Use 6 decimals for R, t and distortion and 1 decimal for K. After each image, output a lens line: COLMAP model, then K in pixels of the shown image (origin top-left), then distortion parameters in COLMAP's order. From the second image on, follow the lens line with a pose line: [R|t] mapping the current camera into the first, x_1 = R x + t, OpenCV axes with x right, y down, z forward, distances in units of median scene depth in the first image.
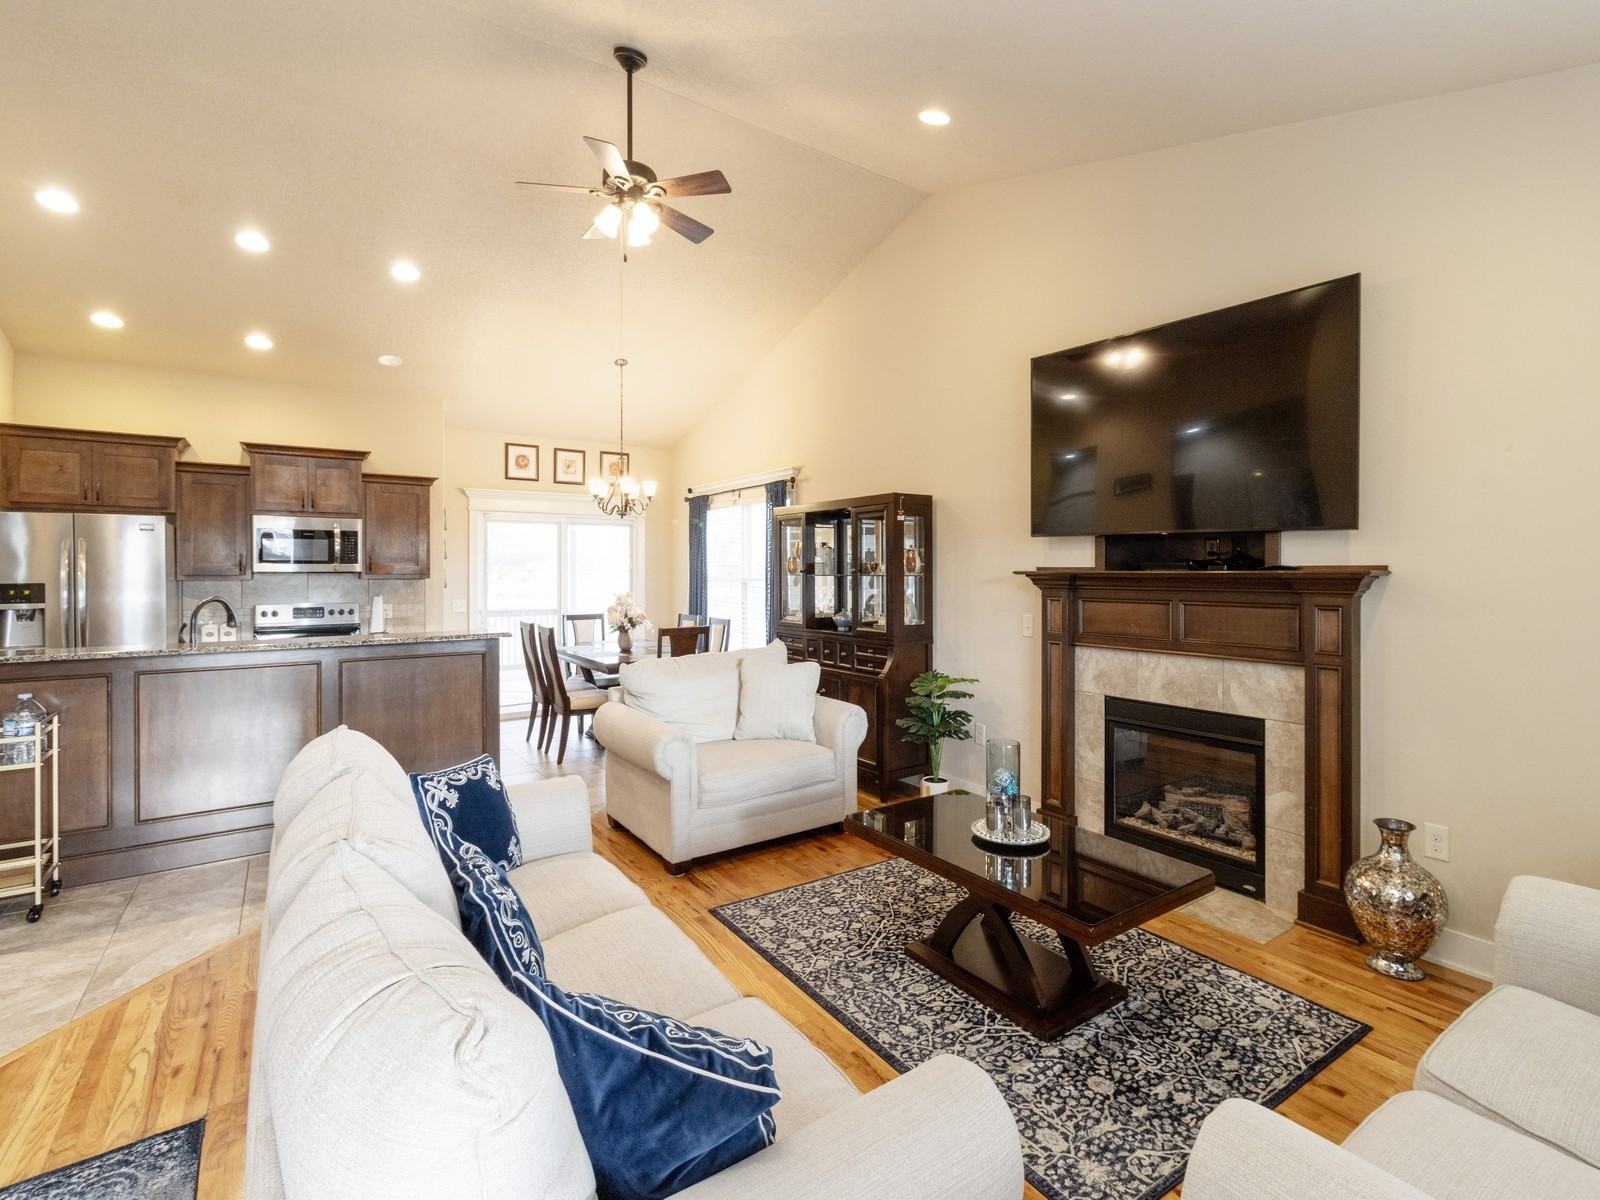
lens RADIAL K [[746.5, 0, 805.4], [0, 746.5, 579.1], [0, 0, 1]] dist [0.002126, 0.001068]
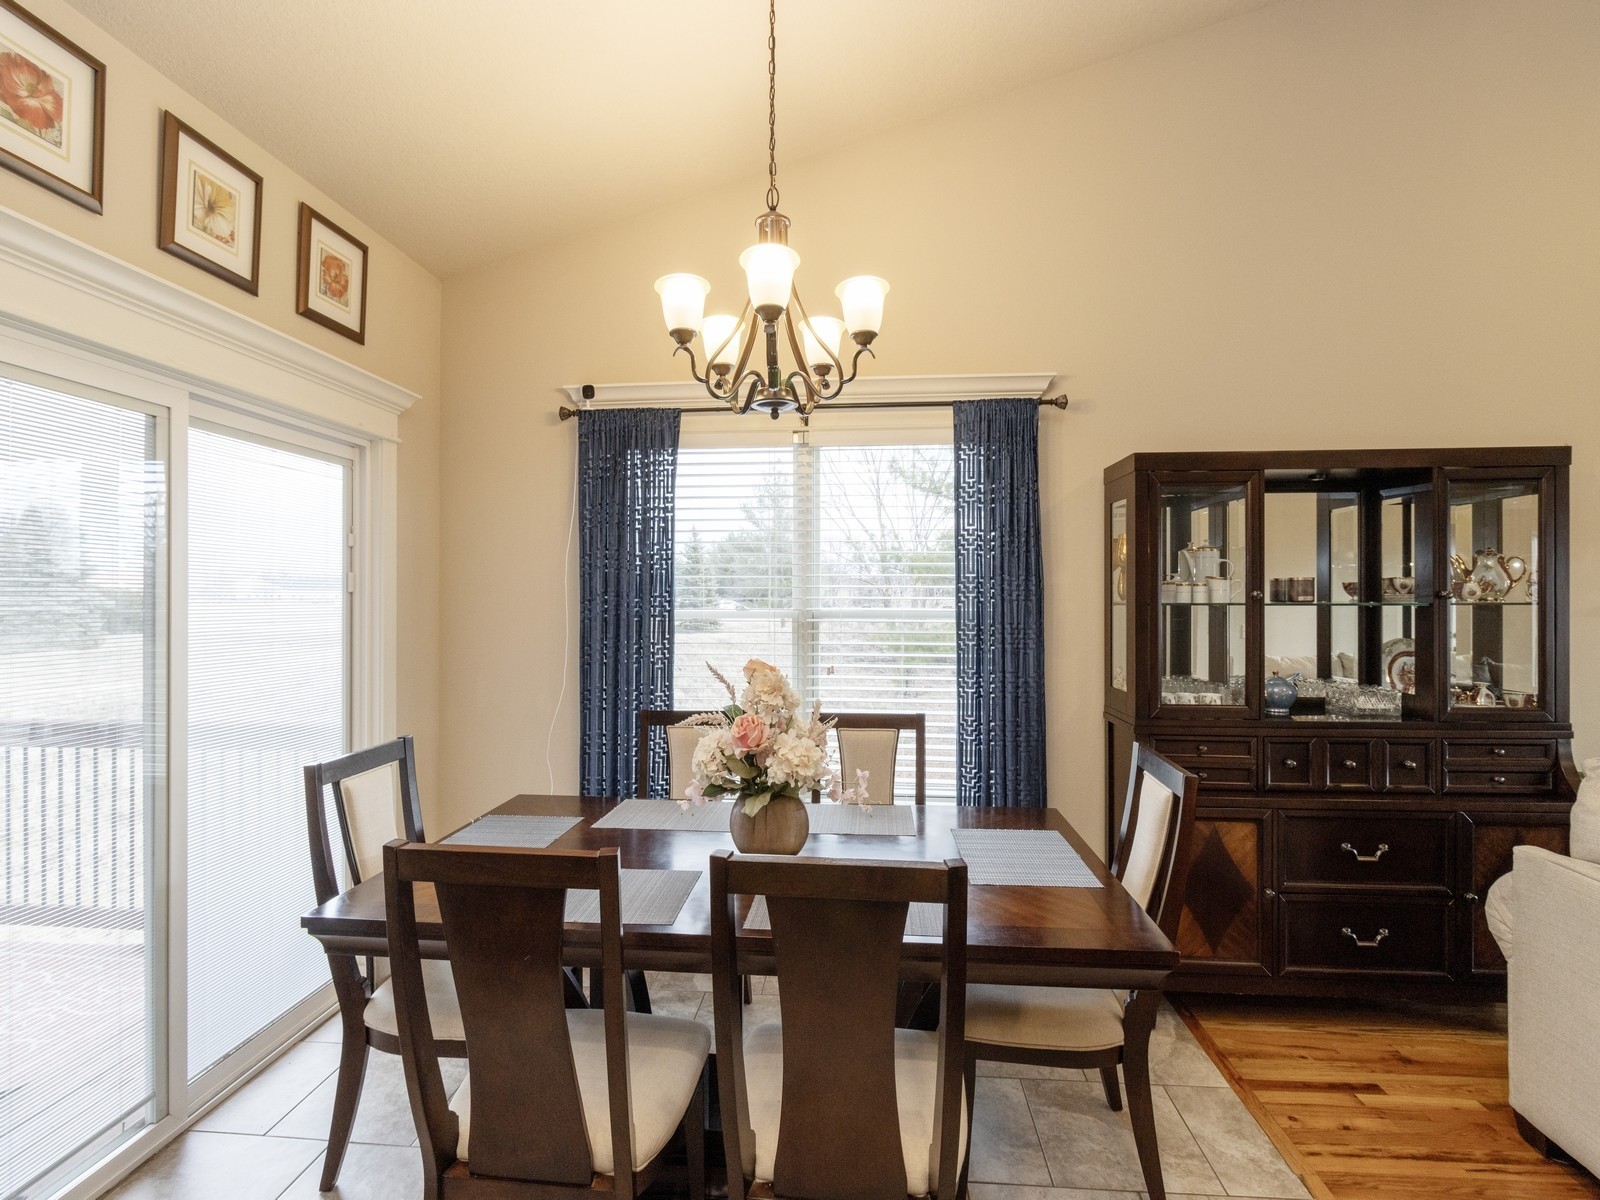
lens RADIAL K [[750.6, 0, 804.4], [0, 750.6, 596.1], [0, 0, 1]] dist [-0.006332, -0.000822]
pose [[0.633712, 0.002139, 0.773566, -0.770230], [0.008286, 0.999920, -0.009552, -0.012131], [-0.773525, 0.012463, 0.633644, 1.316798]]
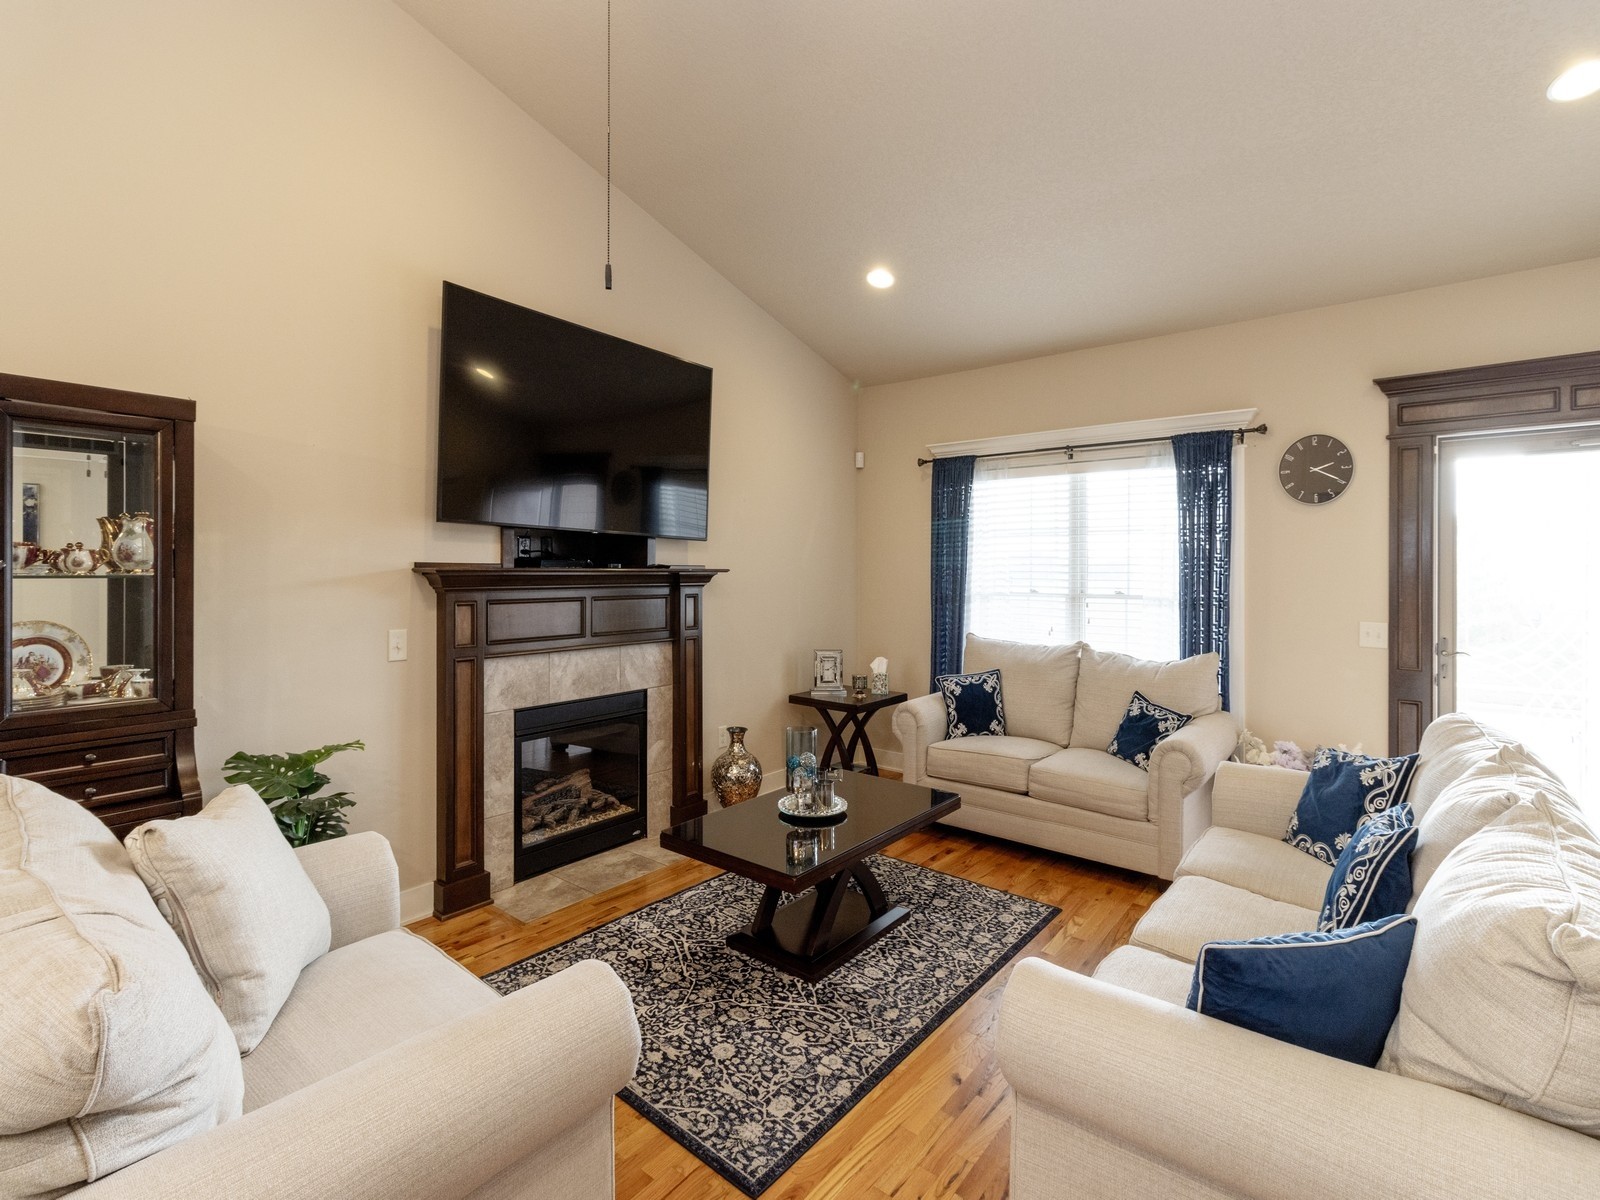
lens RADIAL K [[750.1, 0, 808.5], [0, 750.1, 570.8], [0, 0, 1]] dist [0.001215, 0.000473]
pose [[-0.291972, -0.001296, 0.956426, -0.548974], [0.006511, 0.999973, 0.003343, -0.008553], [-0.956405, 0.007204, -0.291955, 0.931887]]
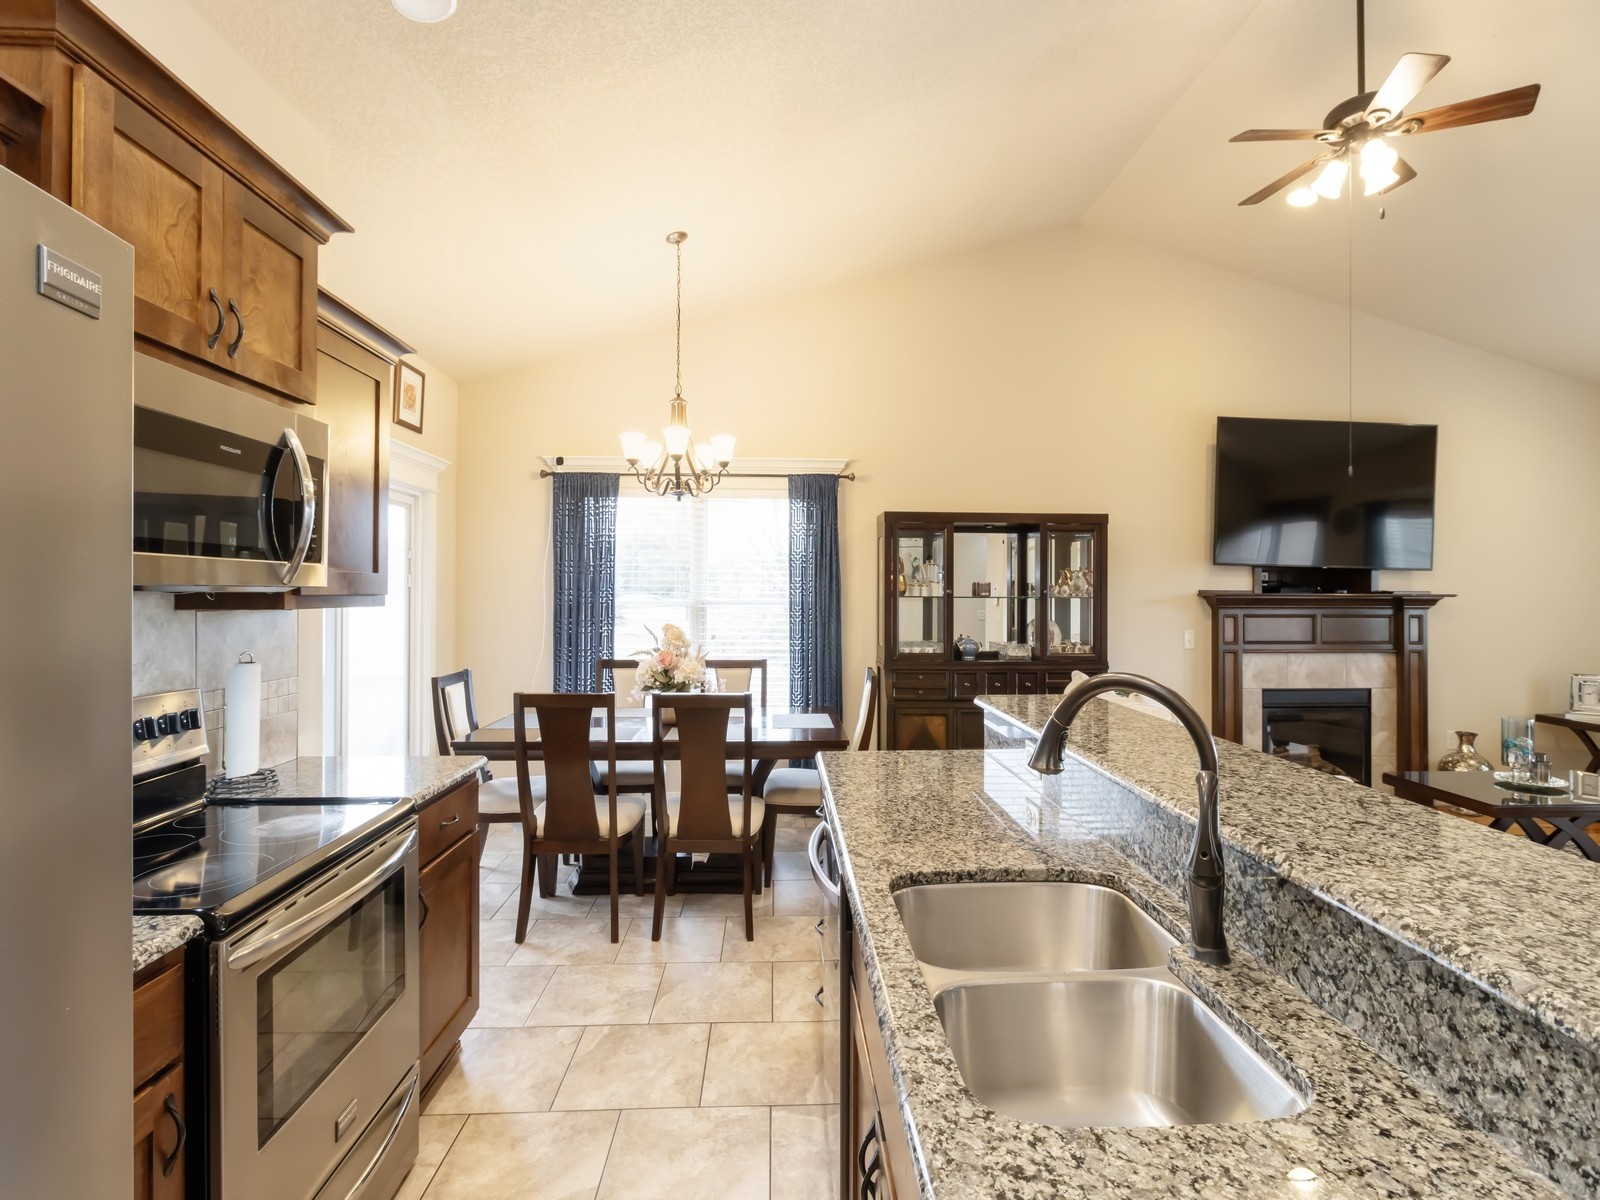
lens RADIAL K [[753.6, 0, 806.5], [0, 753.6, 590.6], [0, 0, 1]] dist [-0.004283, 0.000164]
pose [[0.530561, 0.005731, 0.847628, -1.144044], [0.004631, 0.999943, -0.009659, -0.007251], [-0.847634, 0.009050, 0.530504, 0.982885]]
